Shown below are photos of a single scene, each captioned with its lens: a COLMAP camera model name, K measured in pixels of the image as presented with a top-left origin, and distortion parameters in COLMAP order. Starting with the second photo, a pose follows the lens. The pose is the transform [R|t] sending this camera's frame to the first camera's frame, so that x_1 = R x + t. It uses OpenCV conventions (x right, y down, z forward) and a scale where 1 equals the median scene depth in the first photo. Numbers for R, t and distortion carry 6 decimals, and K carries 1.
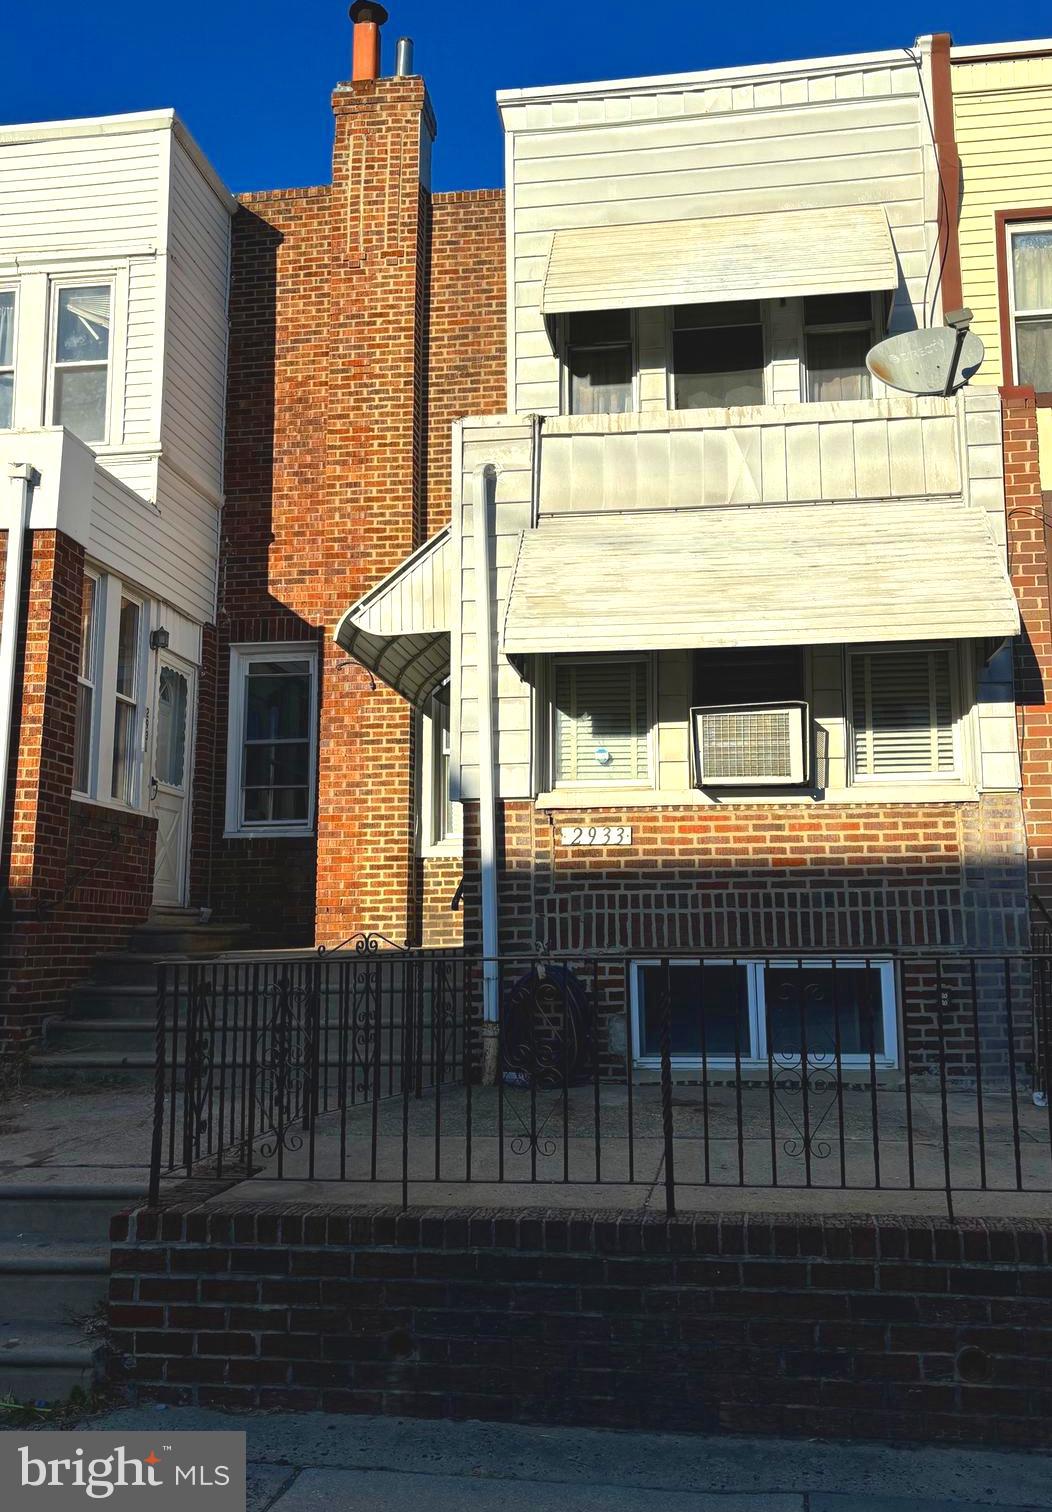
lens RADIAL K [[1585.1, 0, 527.1], [0, 1585.1, 602.2], [0, 0, 1]] dist [0.112481, -0.210312]
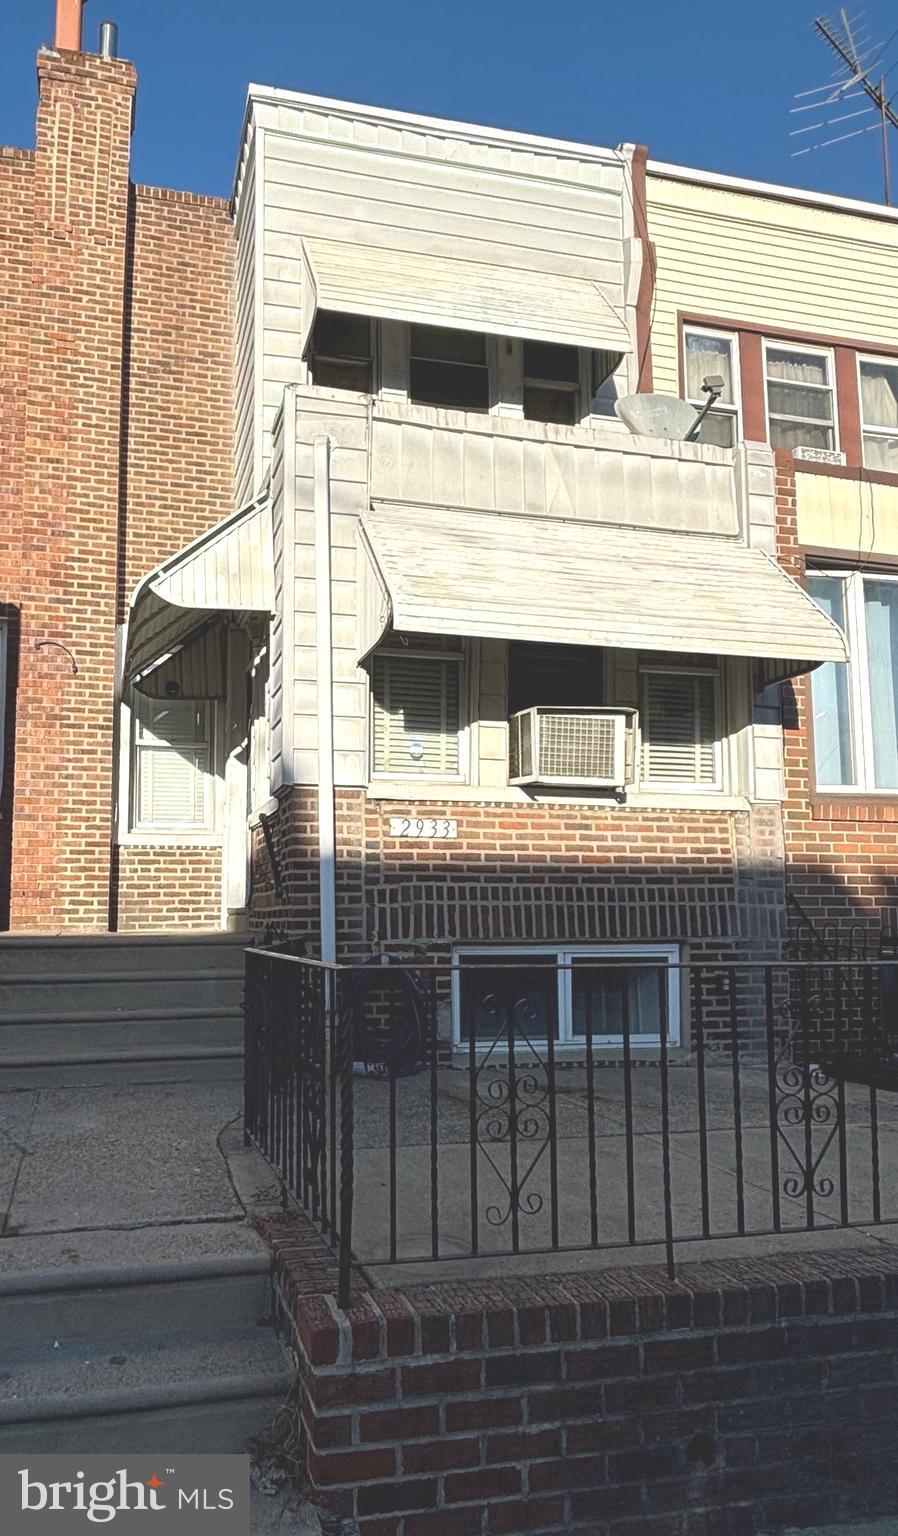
lens RADIAL K [[1213.5, 0, 449.0], [0, 1213.5, 768.0], [0, 0, 1]] dist [-0.002820, -0.001669]
pose [[0.913449, 0.062691, 0.402096, -0.186840], [-0.095847, 0.993410, 0.062854, 0.045072], [-0.395506, -0.095954, 0.913437, 0.226396]]
